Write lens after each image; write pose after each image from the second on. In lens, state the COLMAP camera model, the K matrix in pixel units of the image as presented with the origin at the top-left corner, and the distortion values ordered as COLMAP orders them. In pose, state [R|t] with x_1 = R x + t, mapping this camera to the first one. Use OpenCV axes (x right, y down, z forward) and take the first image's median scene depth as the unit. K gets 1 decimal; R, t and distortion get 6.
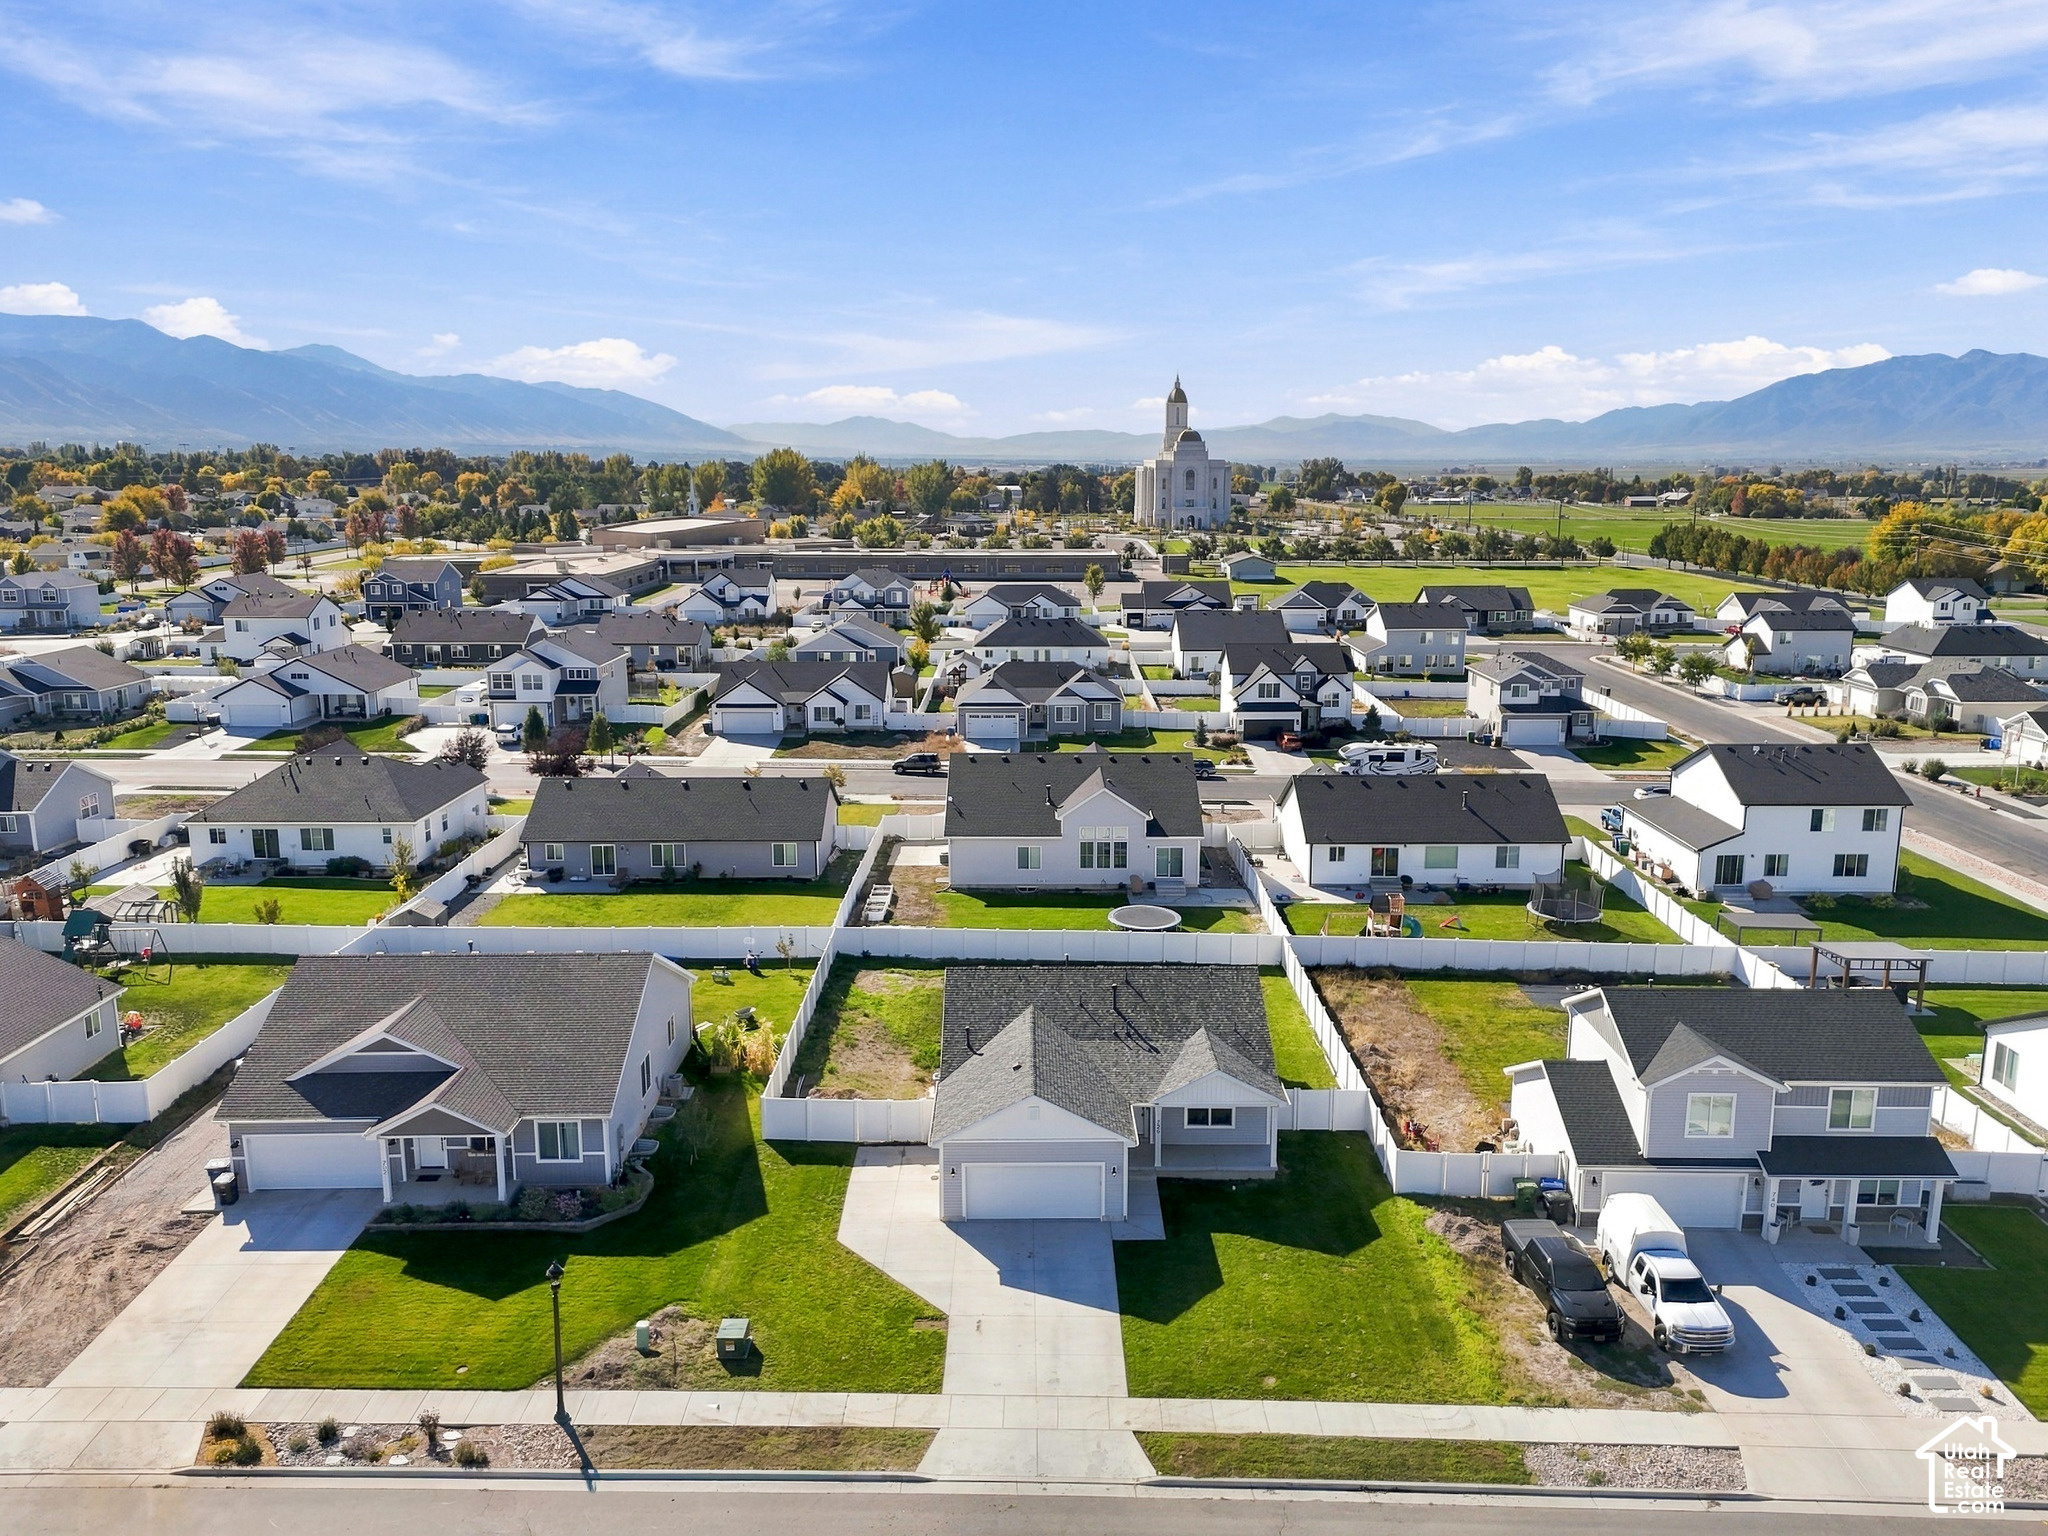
lens RADIAL K [[1501.0, 0, 1024.0], [0, 1501.0, 768.0], [0, 0, 1]] dist [0.082335, -0.077860]
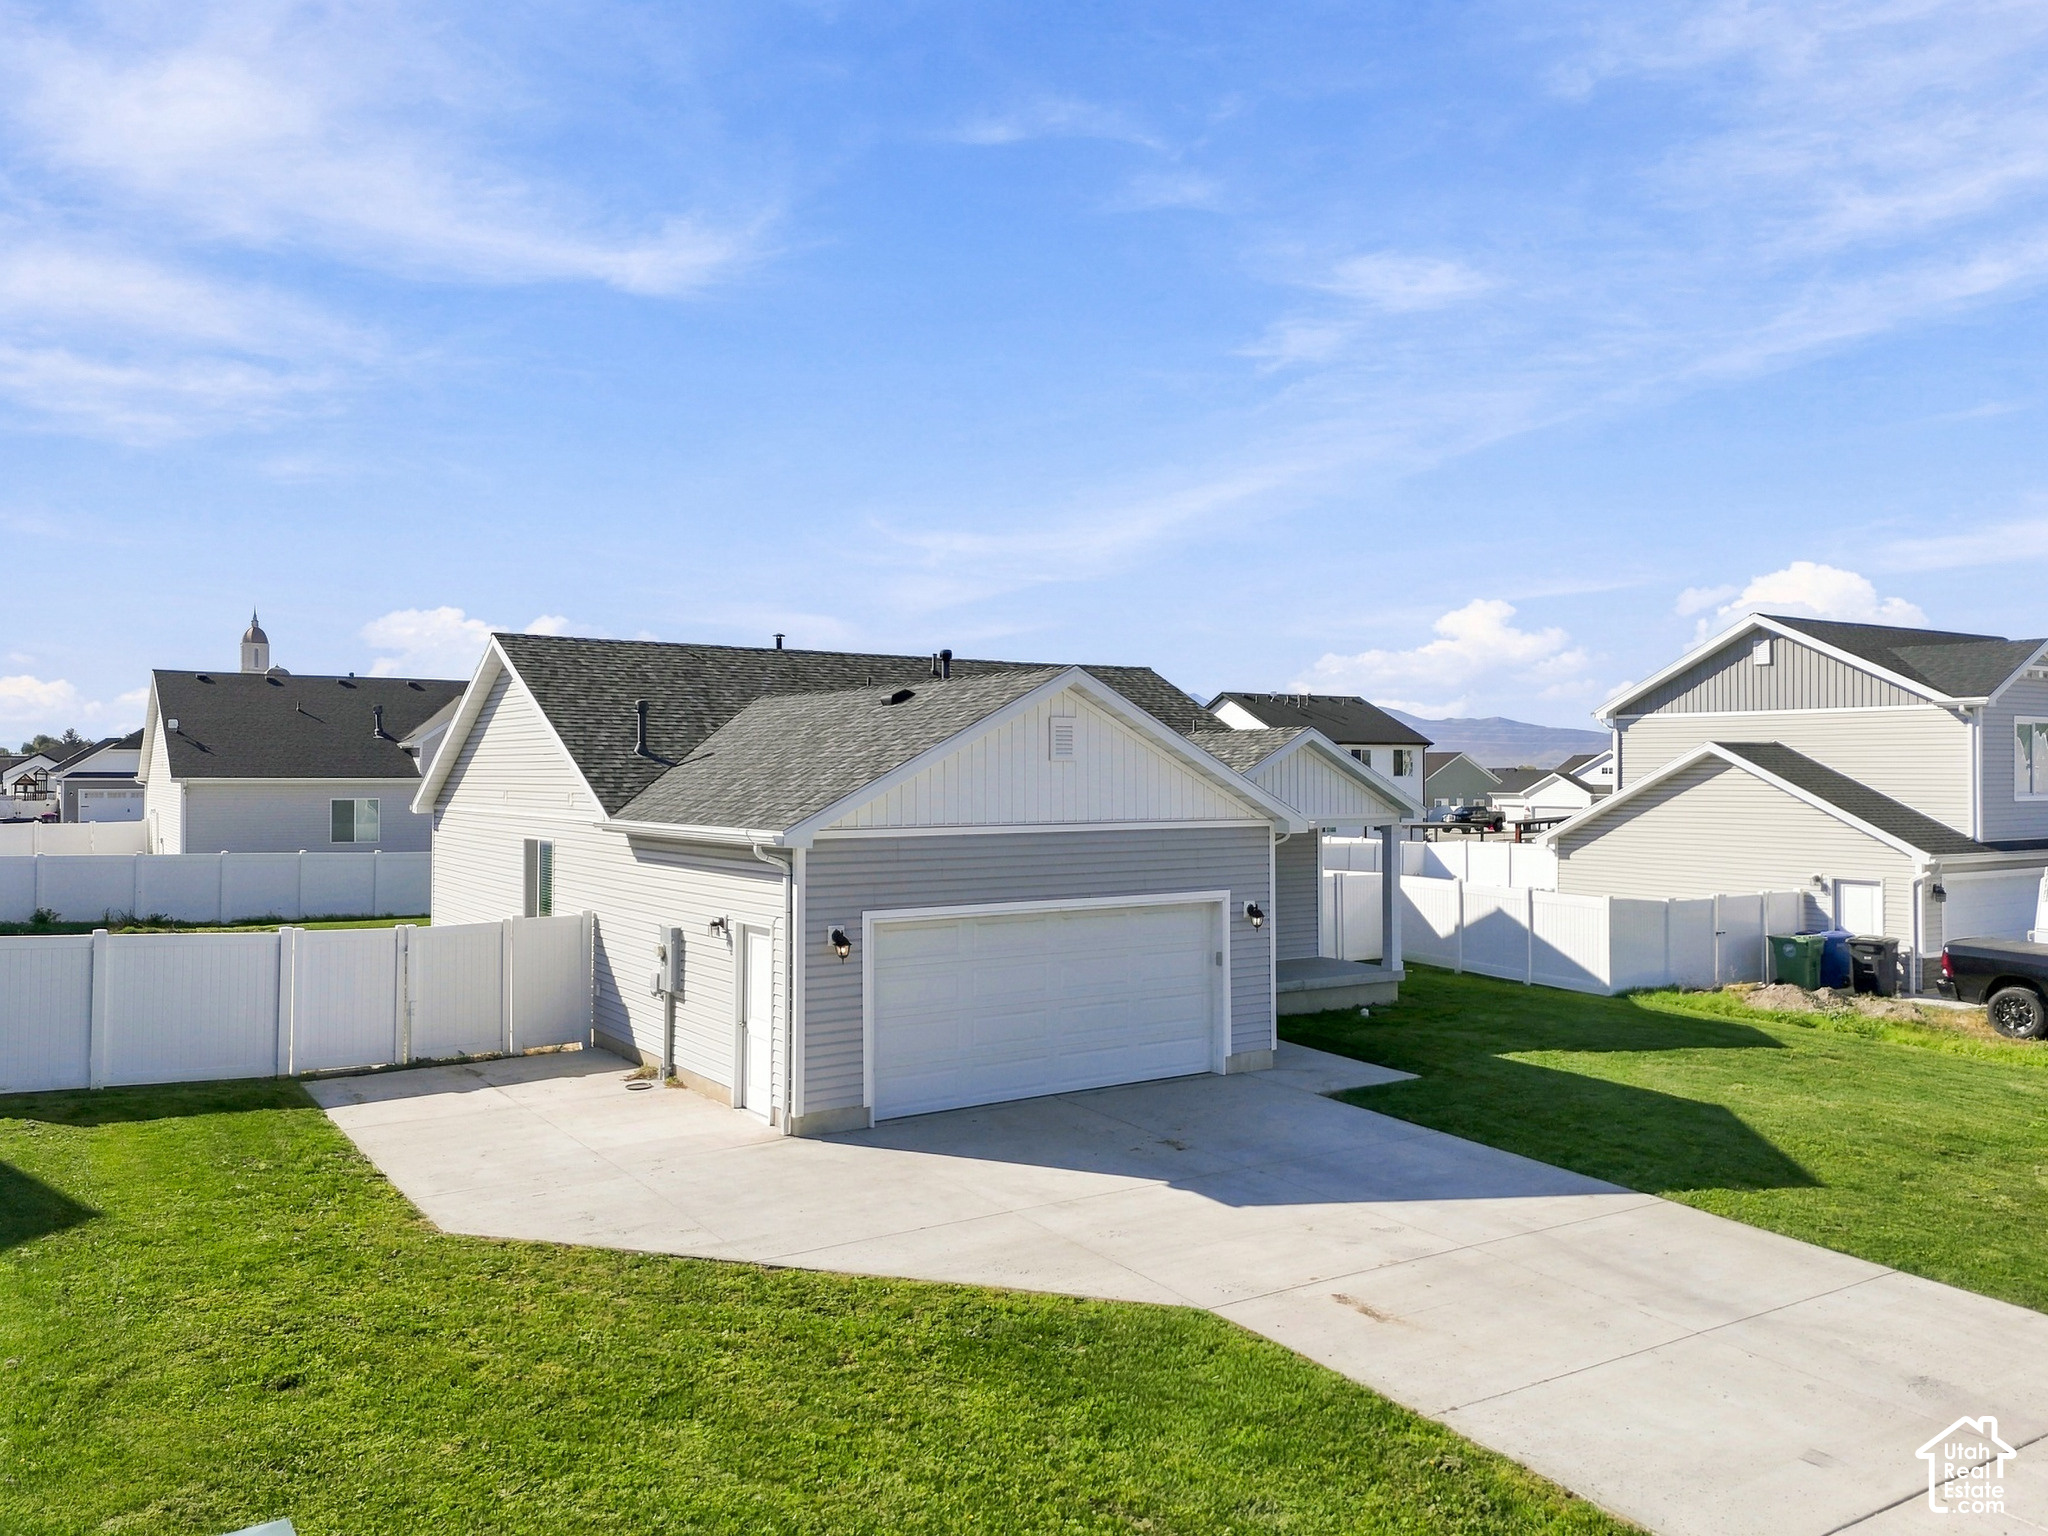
lens RADIAL K [[1501.0, 0, 1024.0], [0, 1501.0, 768.0], [0, 0, 1]] dist [0.082335, -0.077860]
pose [[0.830055, 0.006546, 0.557644, -0.169026], [0.110234, 0.978276, -0.175567, 0.274922], [-0.546679, 0.207201, 0.811301, 0.703416]]
